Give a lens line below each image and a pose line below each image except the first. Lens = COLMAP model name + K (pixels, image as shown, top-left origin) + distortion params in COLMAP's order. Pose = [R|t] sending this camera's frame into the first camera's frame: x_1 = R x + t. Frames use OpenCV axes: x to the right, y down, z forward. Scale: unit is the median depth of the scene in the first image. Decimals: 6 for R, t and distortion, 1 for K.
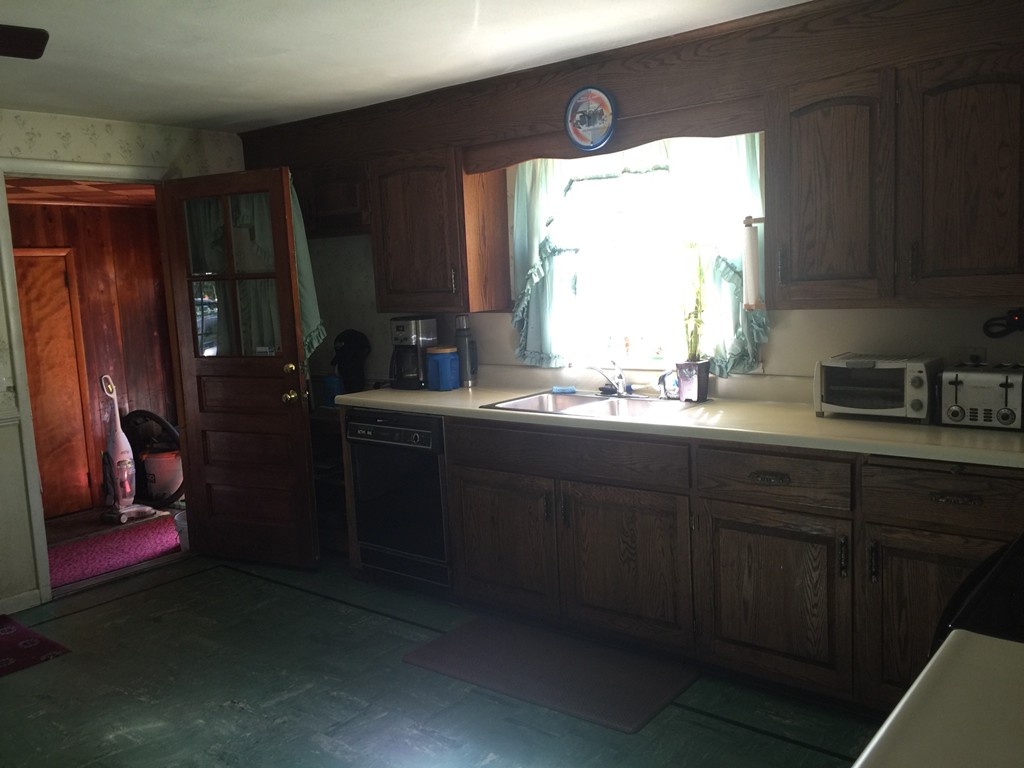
lens RADIAL K [[871.3, 0, 509.9], [0, 871.3, 379.0], [0, 0, 1]] dist [0.085765, -0.107510]
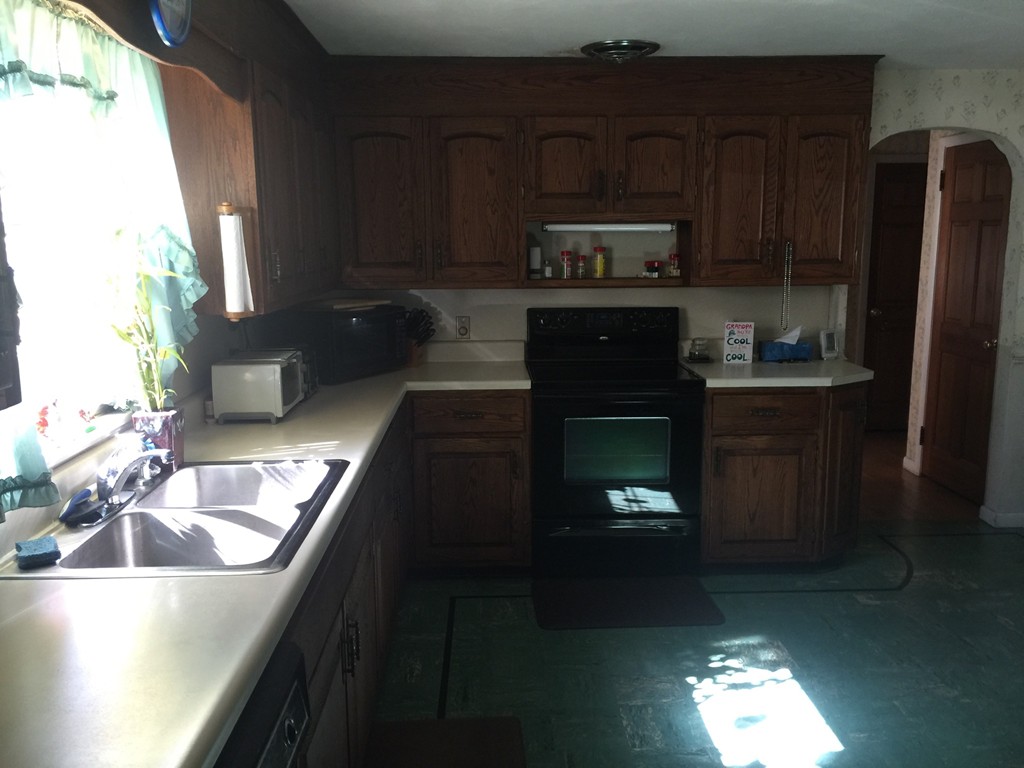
lens RADIAL K [[865.5, 0, 515.5], [0, 865.5, 390.2], [0, 0, 1]] dist [0.084744, -0.114552]
pose [[-0.650371, -0.083993, 0.754959, -0.524439], [0.130472, 0.966746, 0.219952, -0.165117], [-0.748328, 0.241552, -0.617785, 1.369958]]
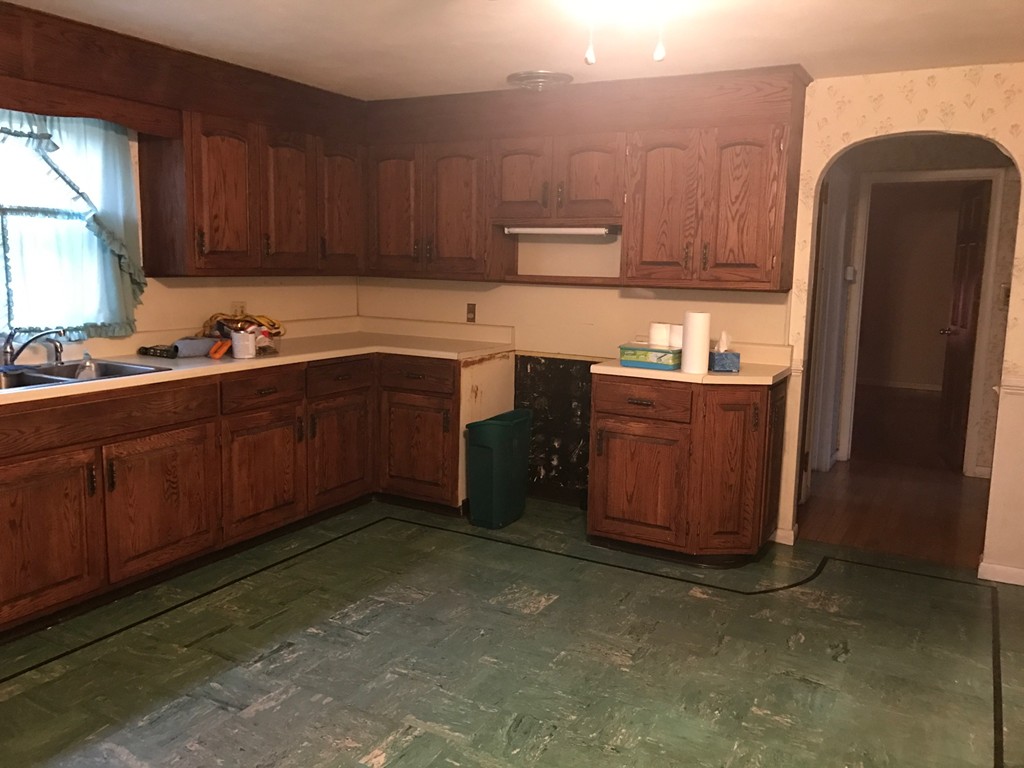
lens RADIAL K [[826.3, 0, 506.5], [0, 826.3, 369.8], [0, 0, 1]] dist [0.059189, -0.081622]
pose [[-0.166929, -0.090228, 0.981832, -1.018611], [0.106718, 0.988300, 0.108966, -0.025588], [-0.980177, 0.122969, -0.155347, 0.750134]]
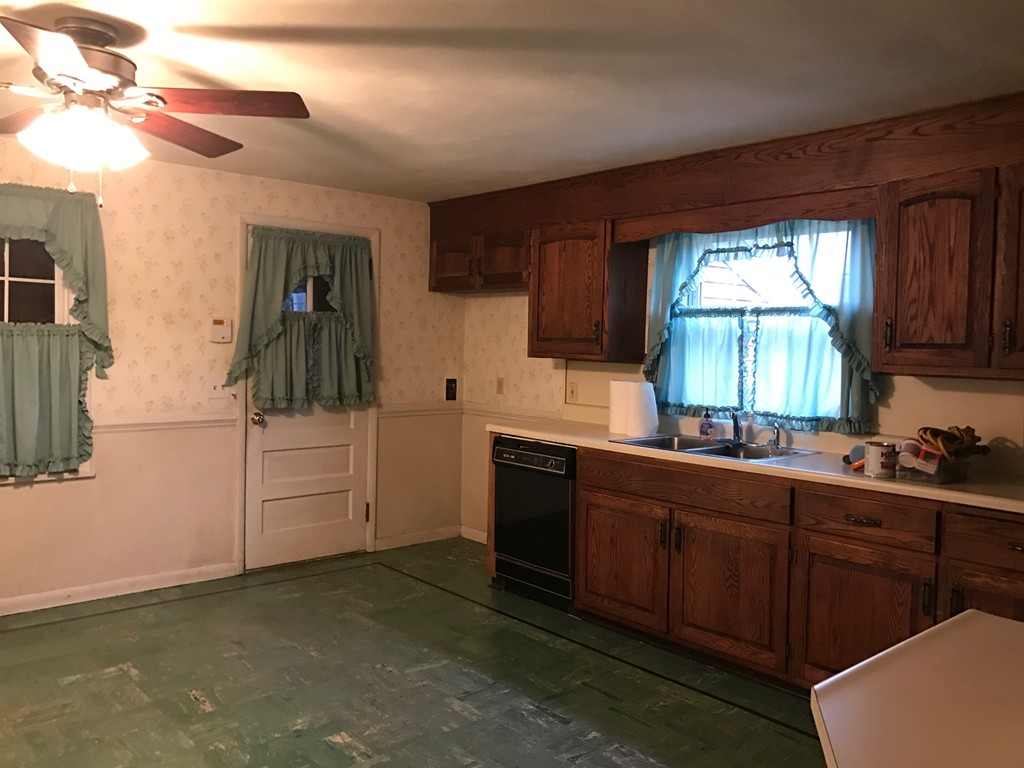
lens RADIAL K [[838.4, 0, 517.2], [0, 838.4, 368.0], [0, 0, 1]] dist [0.047702, -0.052129]
pose [[0.984270, 0.073183, -0.160798, 0.019247], [-0.087060, 0.992904, -0.081012, 0.042801], [0.153728, 0.093736, 0.983657, -0.133363]]
